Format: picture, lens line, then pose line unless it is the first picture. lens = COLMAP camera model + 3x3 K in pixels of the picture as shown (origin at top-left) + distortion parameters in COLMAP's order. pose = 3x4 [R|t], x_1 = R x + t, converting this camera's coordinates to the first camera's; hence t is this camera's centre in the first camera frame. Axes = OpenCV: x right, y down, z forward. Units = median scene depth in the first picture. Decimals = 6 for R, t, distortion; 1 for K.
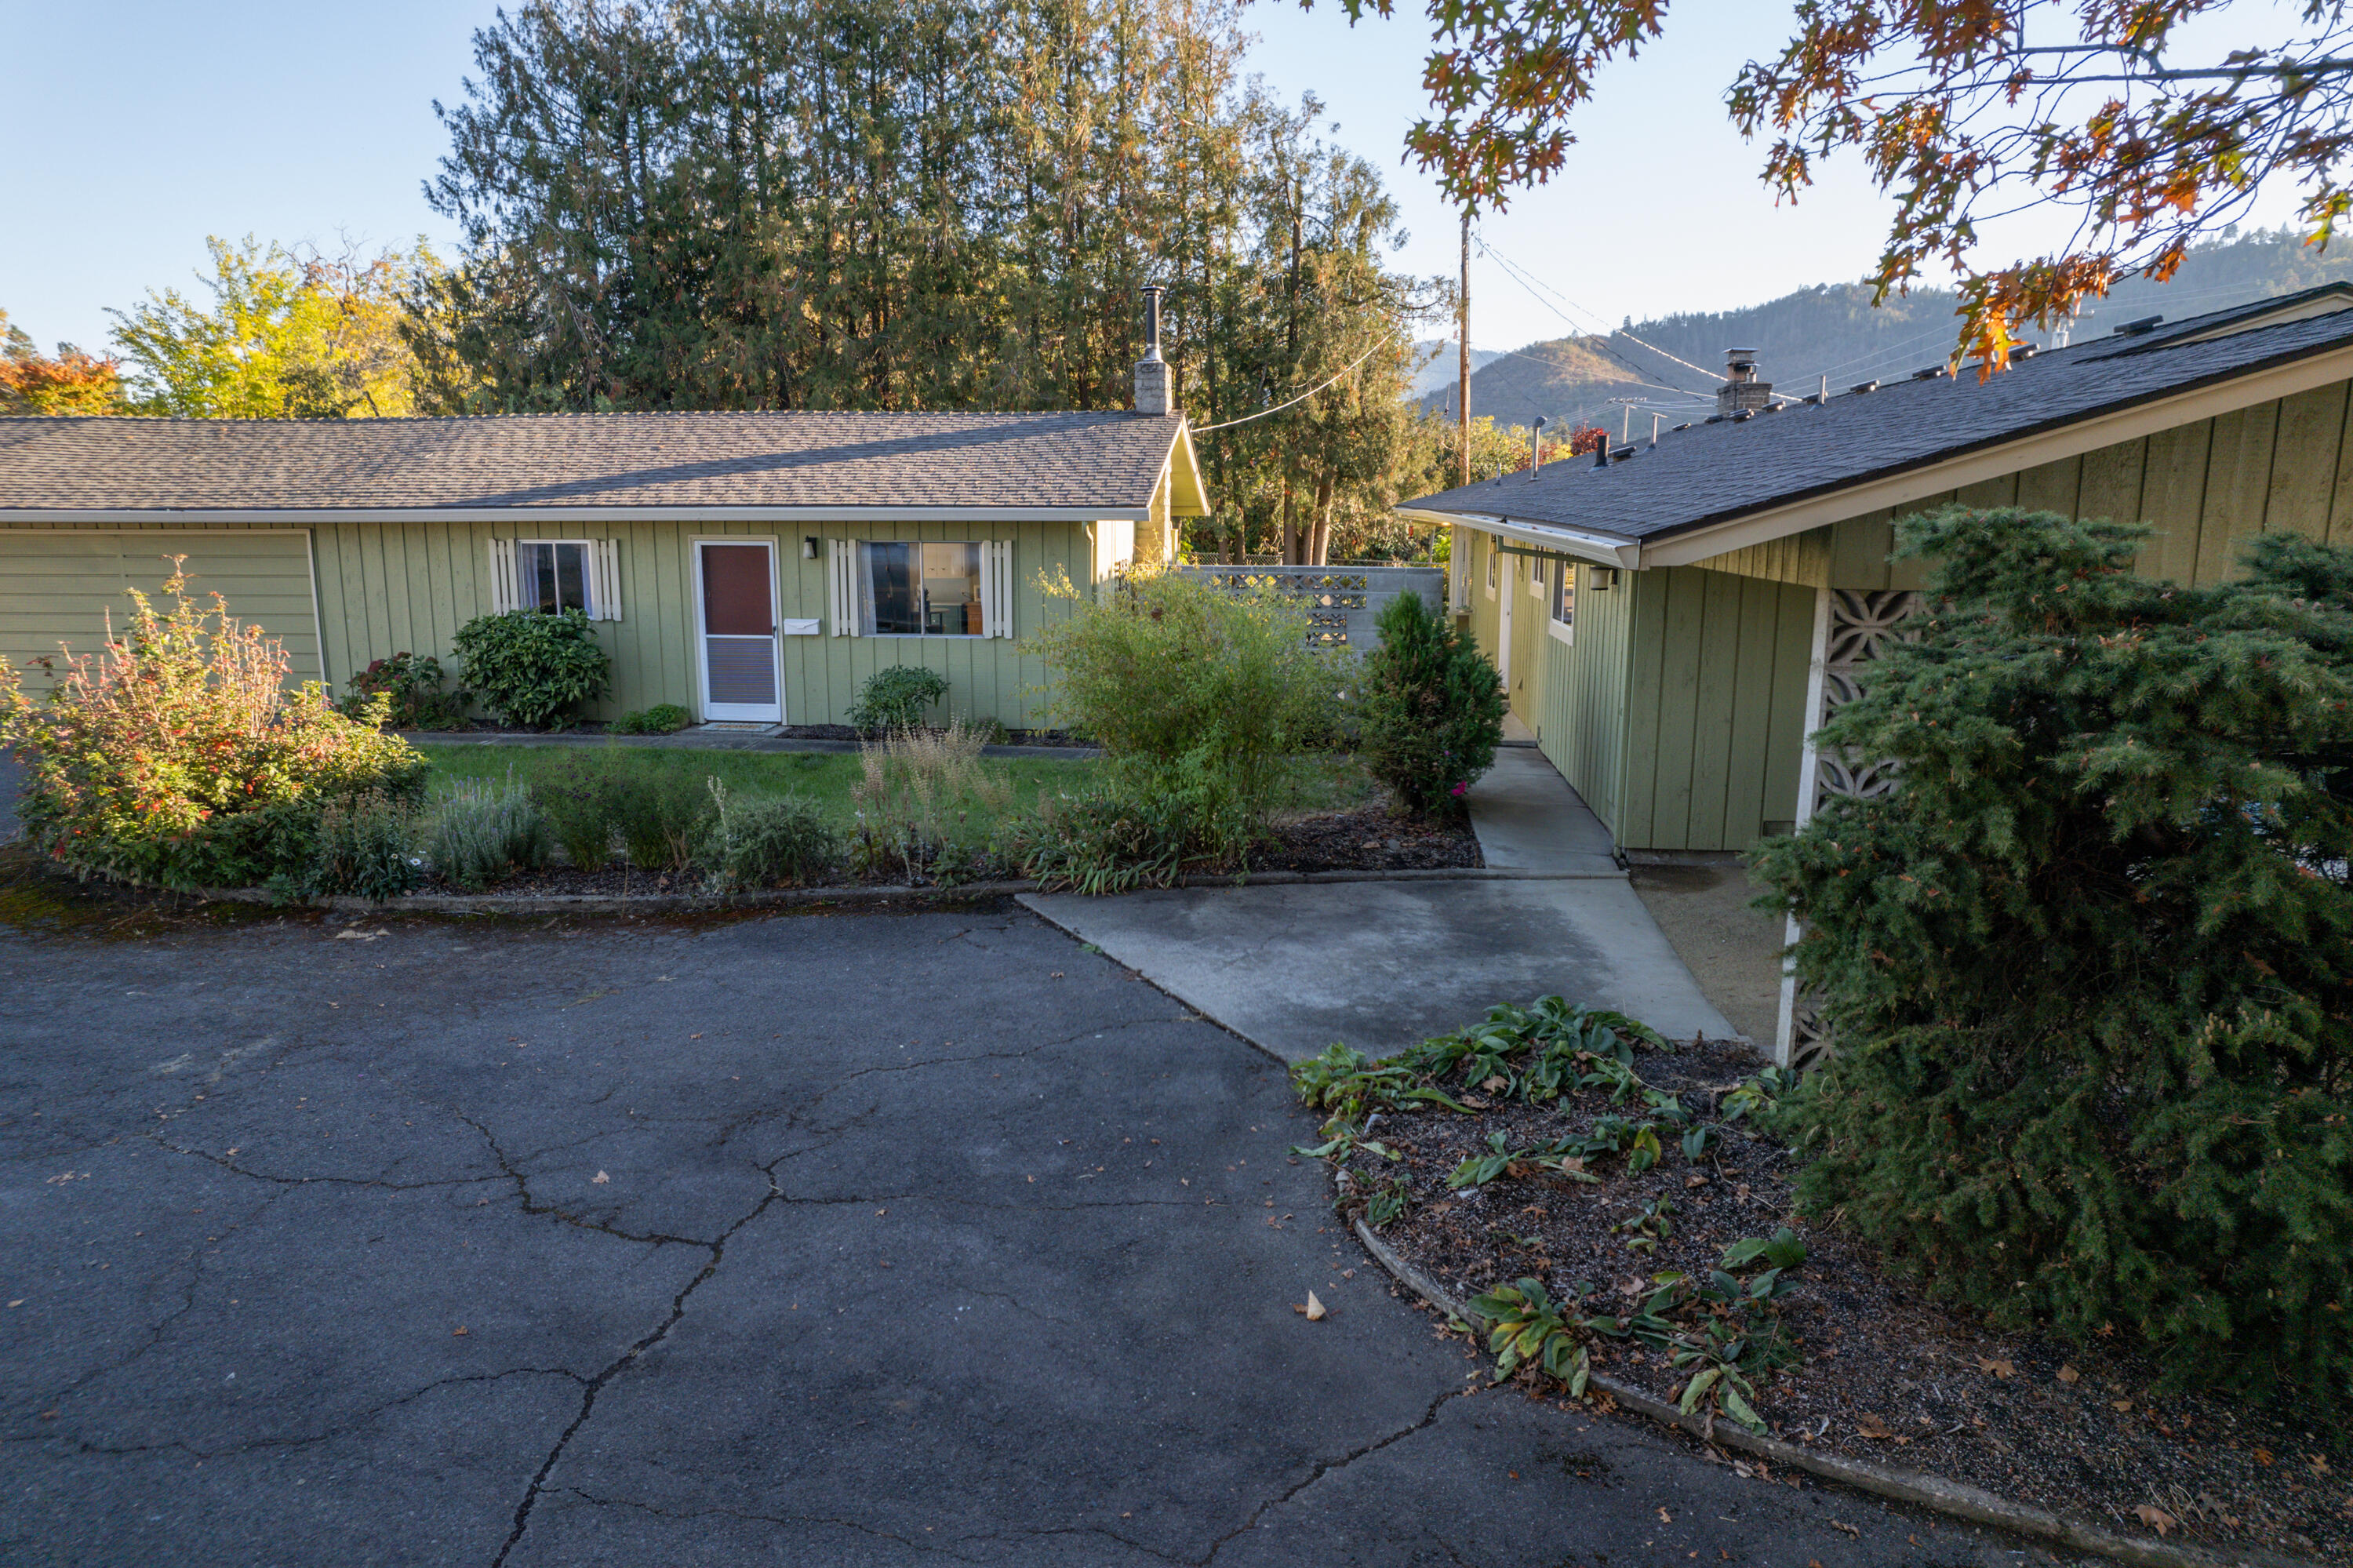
lens RADIAL K [[1538.3, 0, 1187.2], [0, 1538.3, 815.1], [0, 0, 1]] dist [-0.084584, 0.085375]
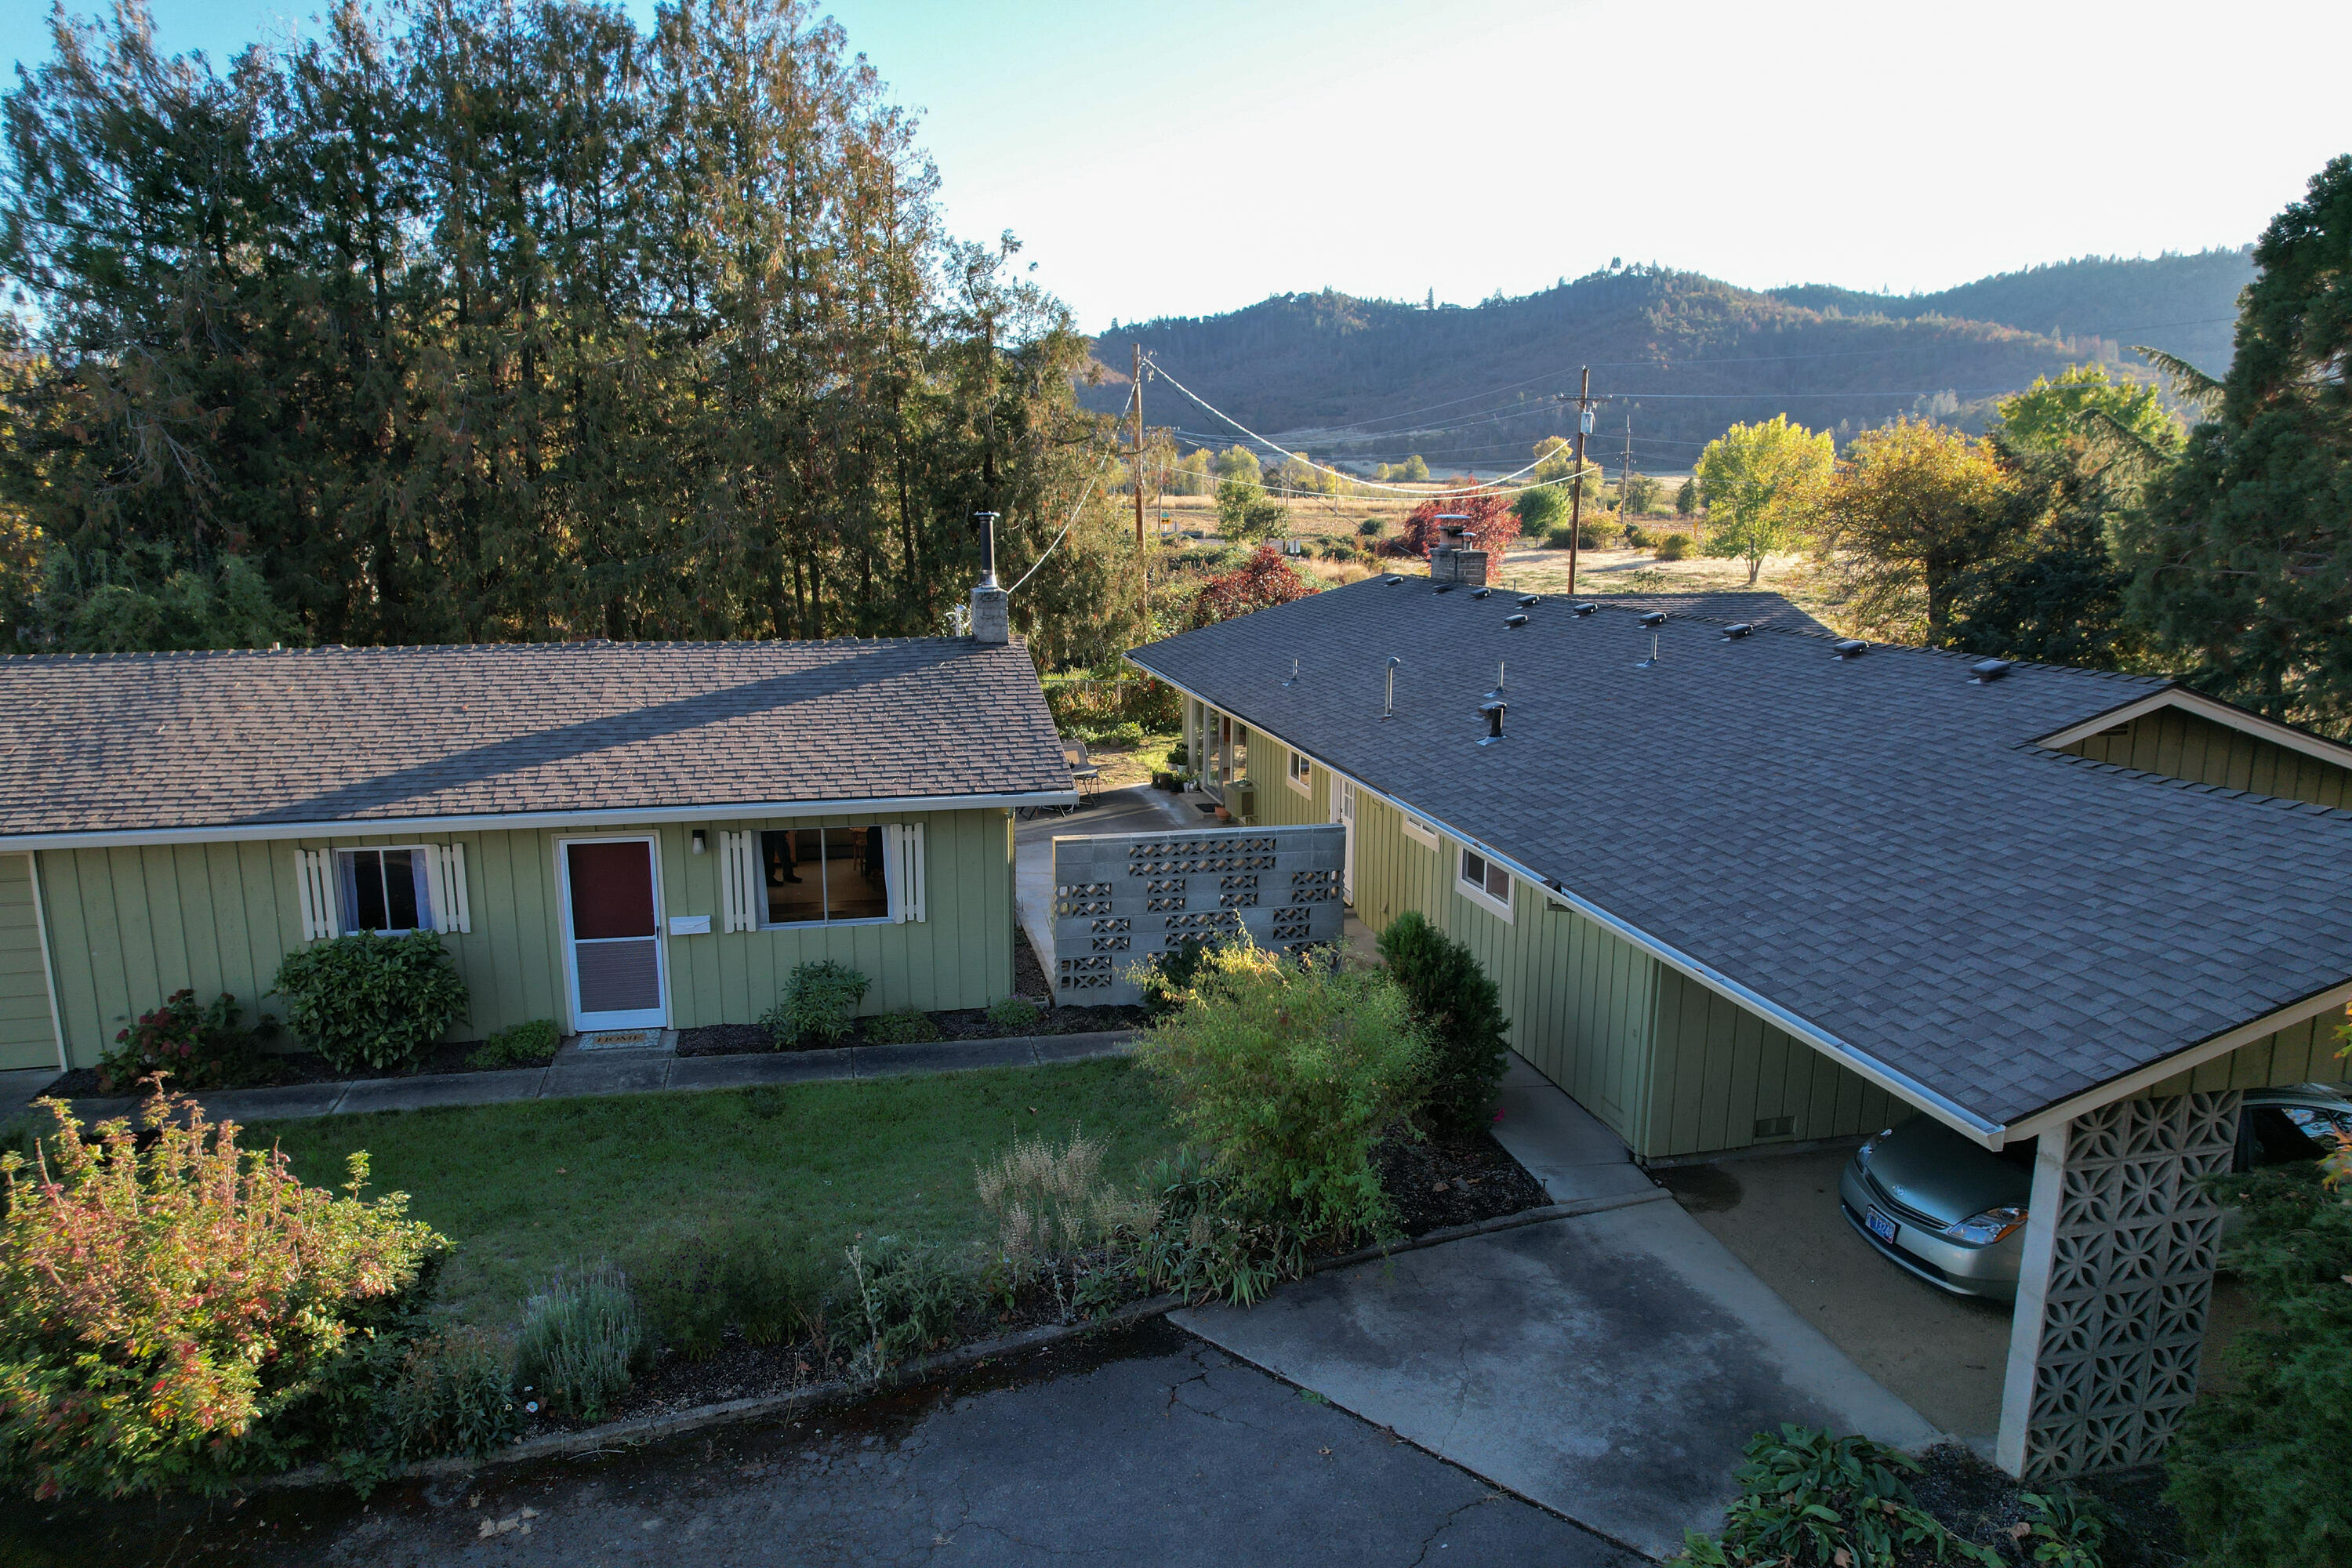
lens RADIAL K [[1537.6, 0, 1186.7], [0, 1537.6, 815.1], [0, 0, 1]] dist [-0.084584, 0.085375]
pose [[0.948821, -0.065516, 0.308943, -0.251010], [0.063939, 0.997837, 0.015237, -0.186450], [-0.309273, 0.005296, 0.950959, 0.038572]]
